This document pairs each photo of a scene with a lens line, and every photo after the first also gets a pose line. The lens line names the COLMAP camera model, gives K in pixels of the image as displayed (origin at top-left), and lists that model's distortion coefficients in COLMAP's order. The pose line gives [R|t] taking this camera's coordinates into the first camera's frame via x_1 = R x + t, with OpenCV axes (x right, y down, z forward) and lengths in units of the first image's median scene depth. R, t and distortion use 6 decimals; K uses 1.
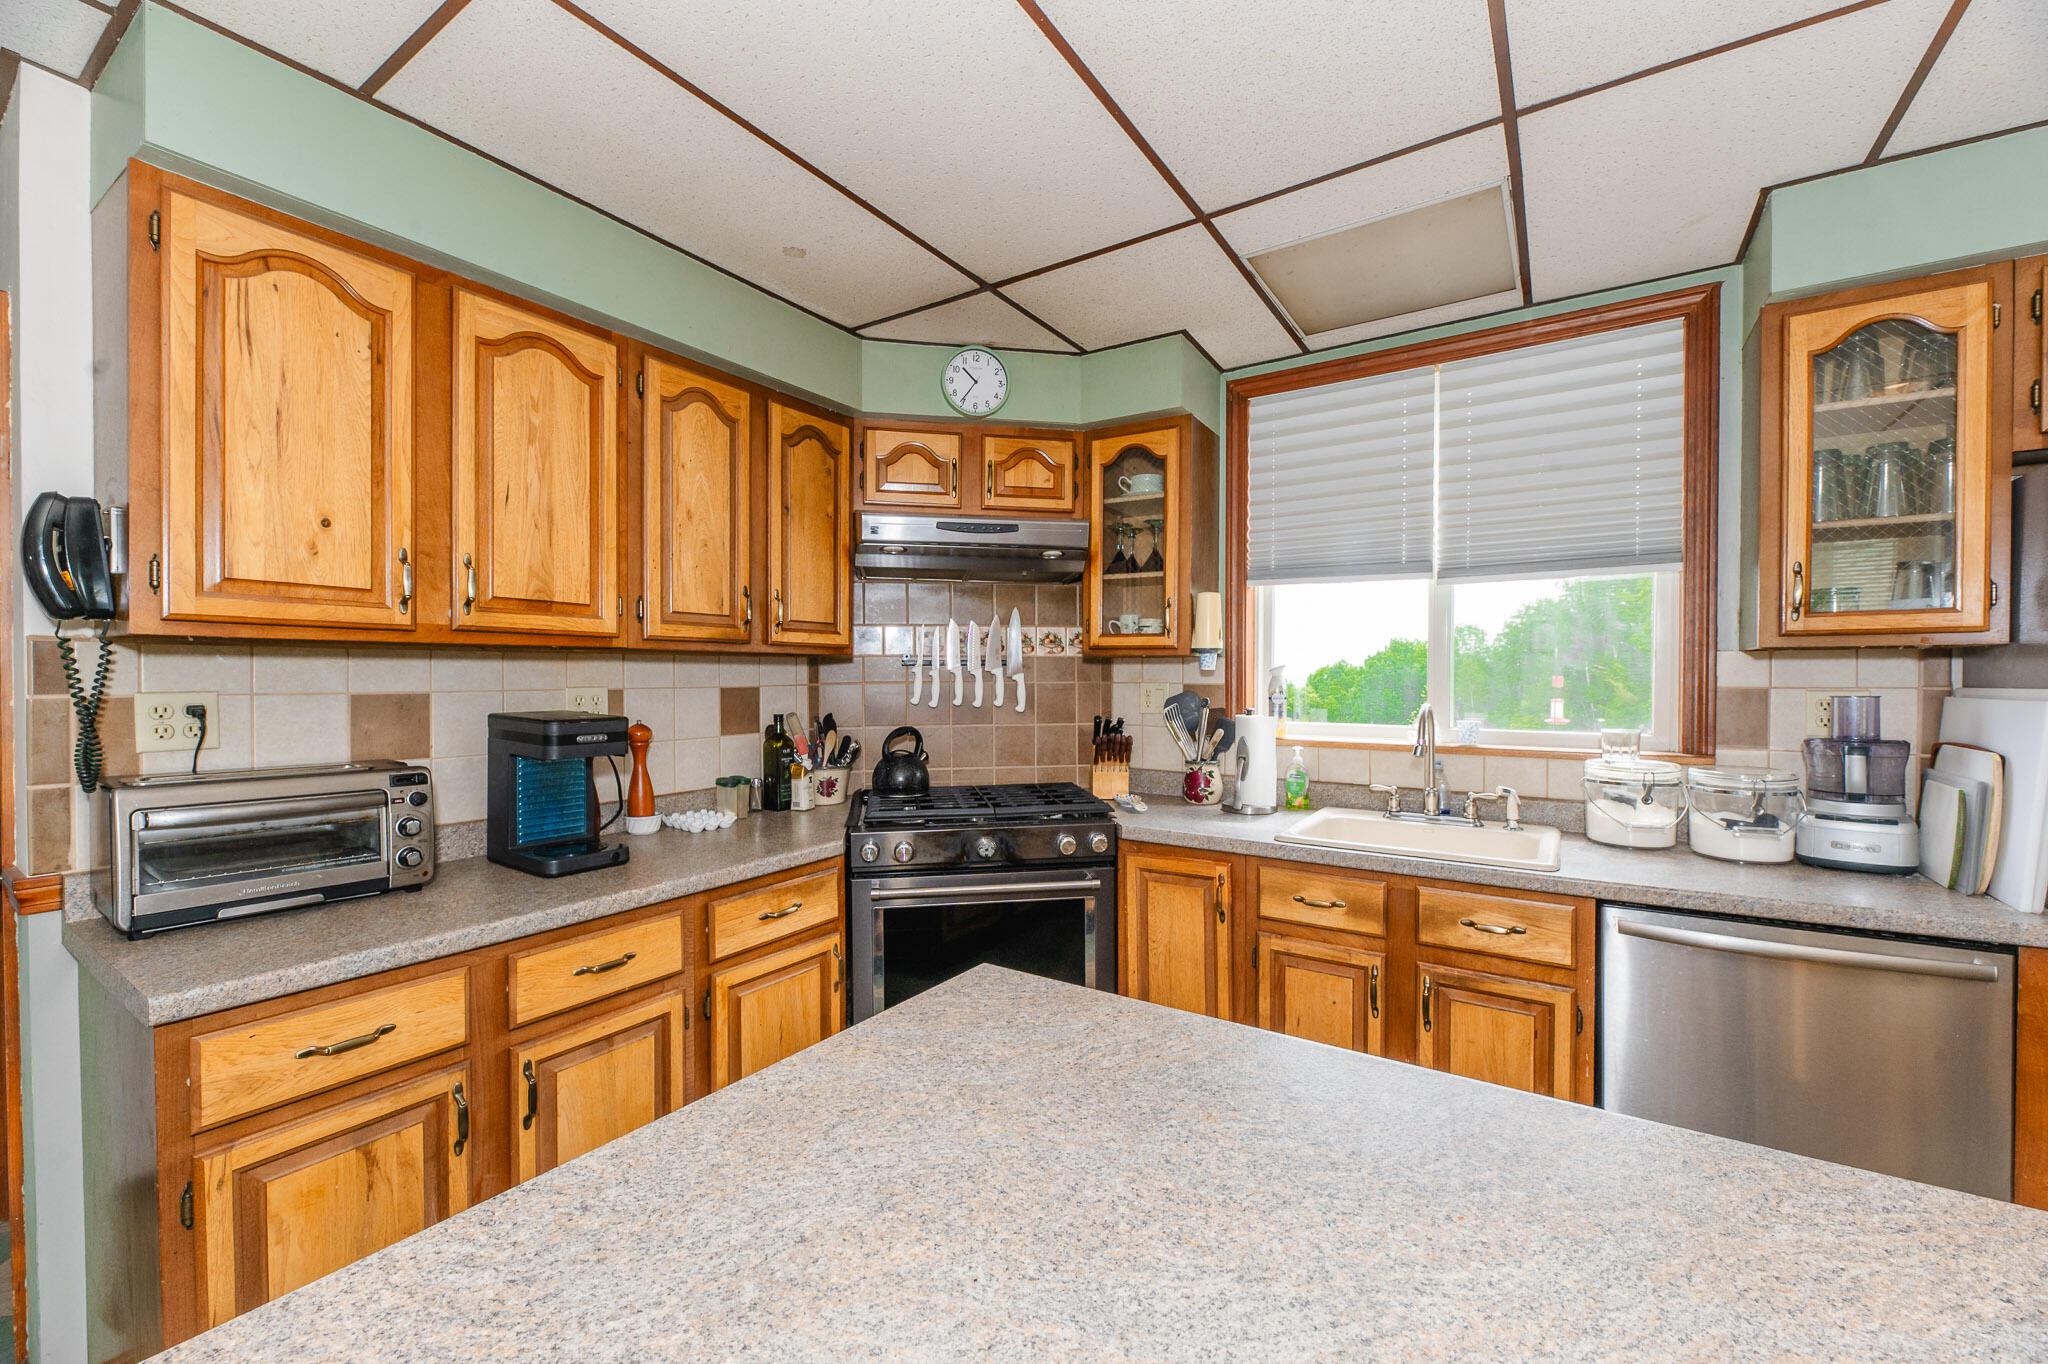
lens RADIAL K [[820.3, 0, 1032.6], [0, 820.3, 685.4], [0, 0, 1]] dist [-0.009376, -0.000153]
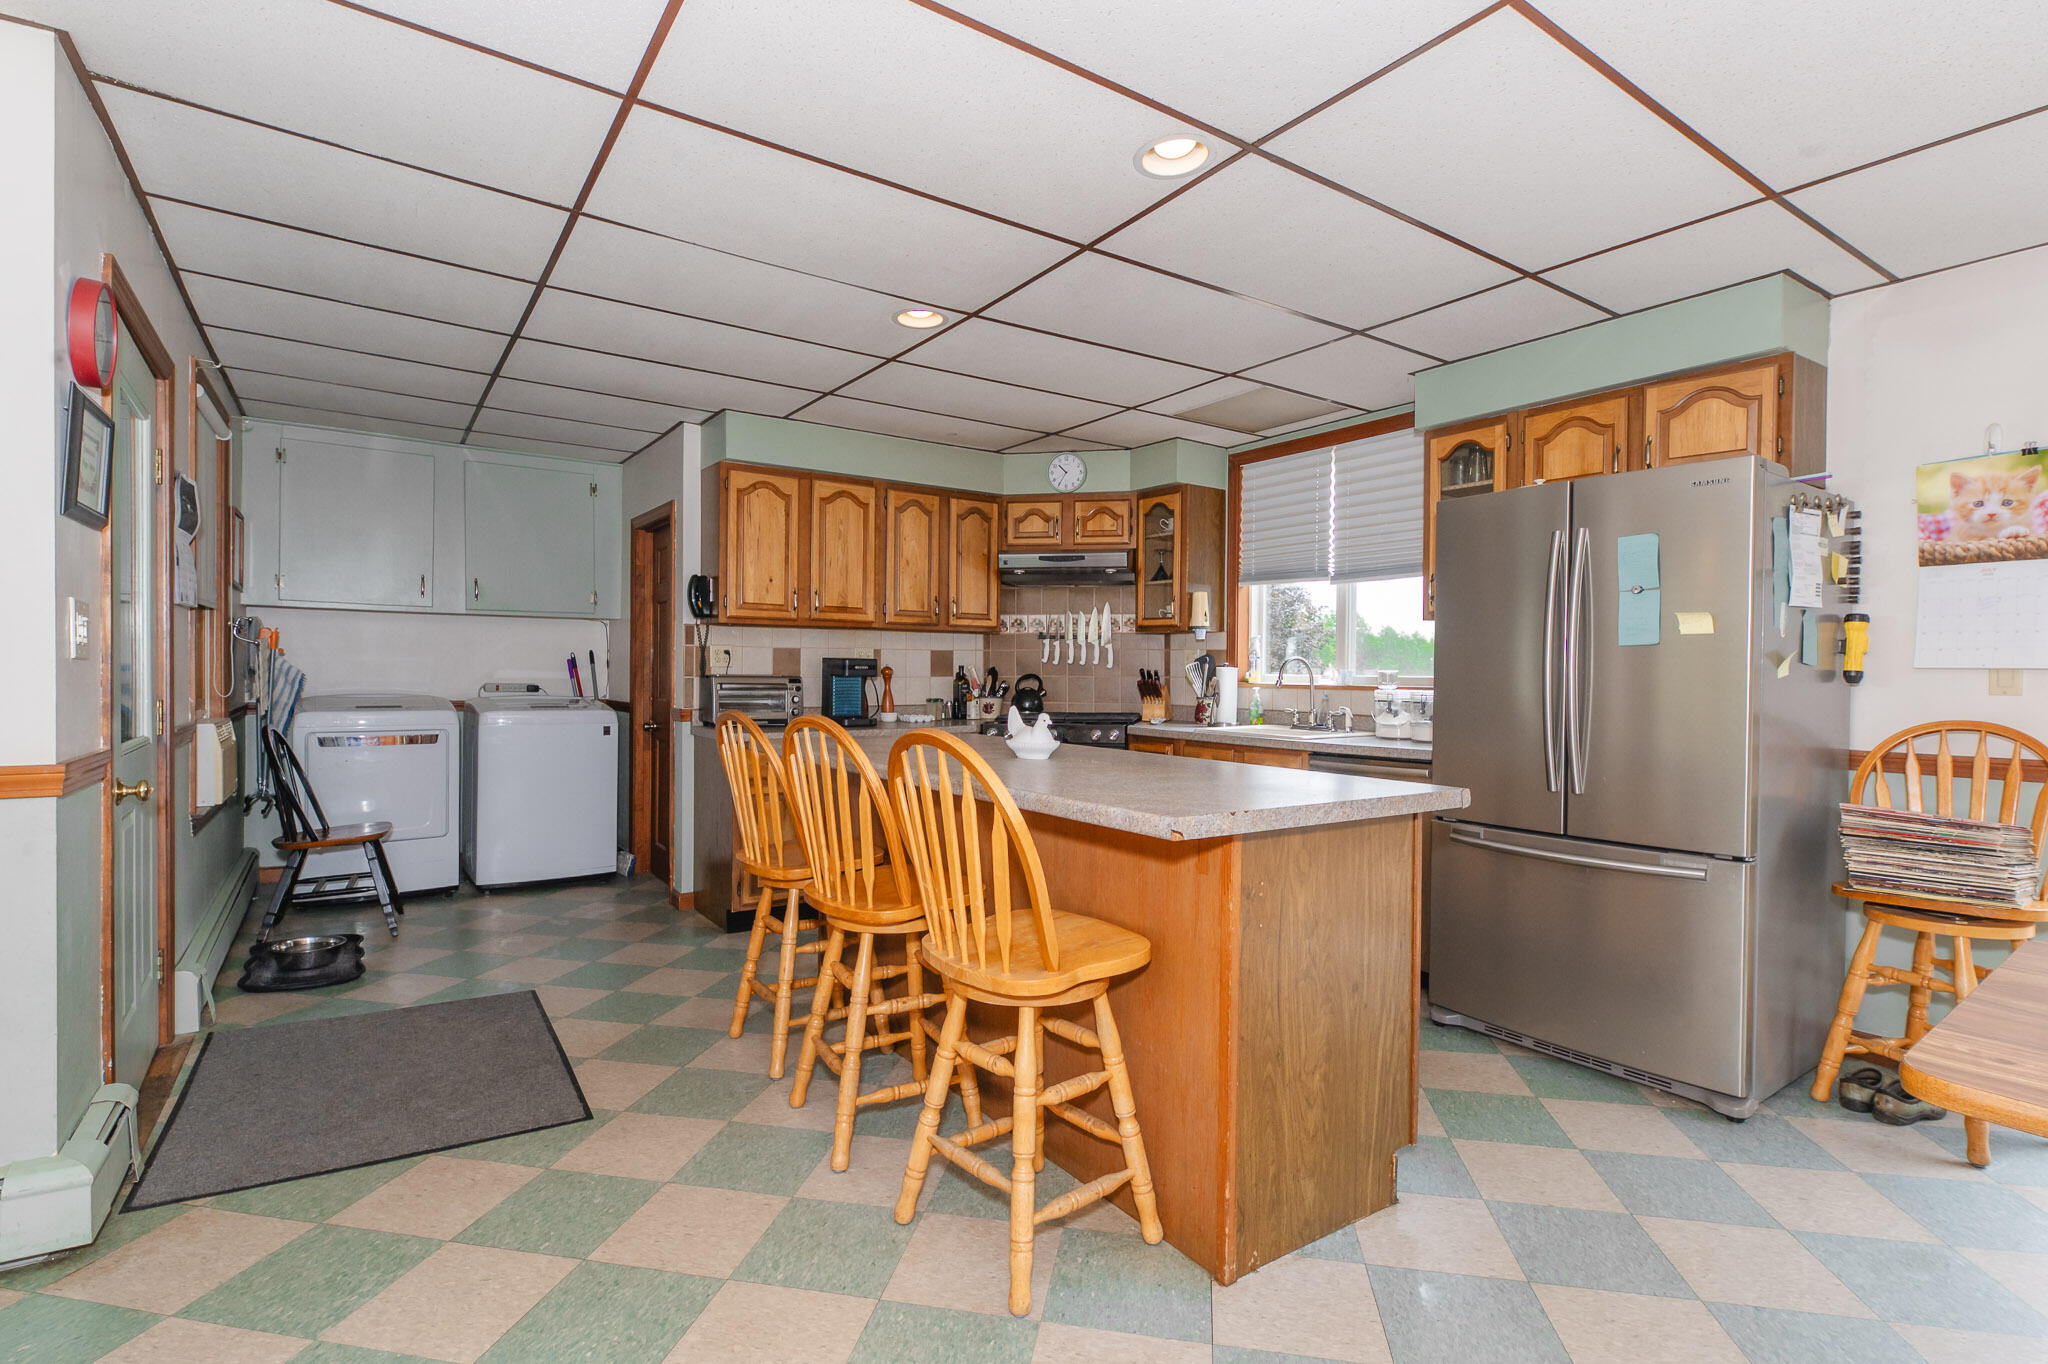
lens RADIAL K [[990.4, 0, 1019.6], [0, 990.4, 679.9], [0, 0, 1]] dist [-0.000392, 0.000040]
pose [[0.925473, 0.010894, -0.378656, 0.675574], [-0.012205, 0.999925, -0.001064, 0.072821], [0.378616, 0.005607, 0.925537, -1.024689]]
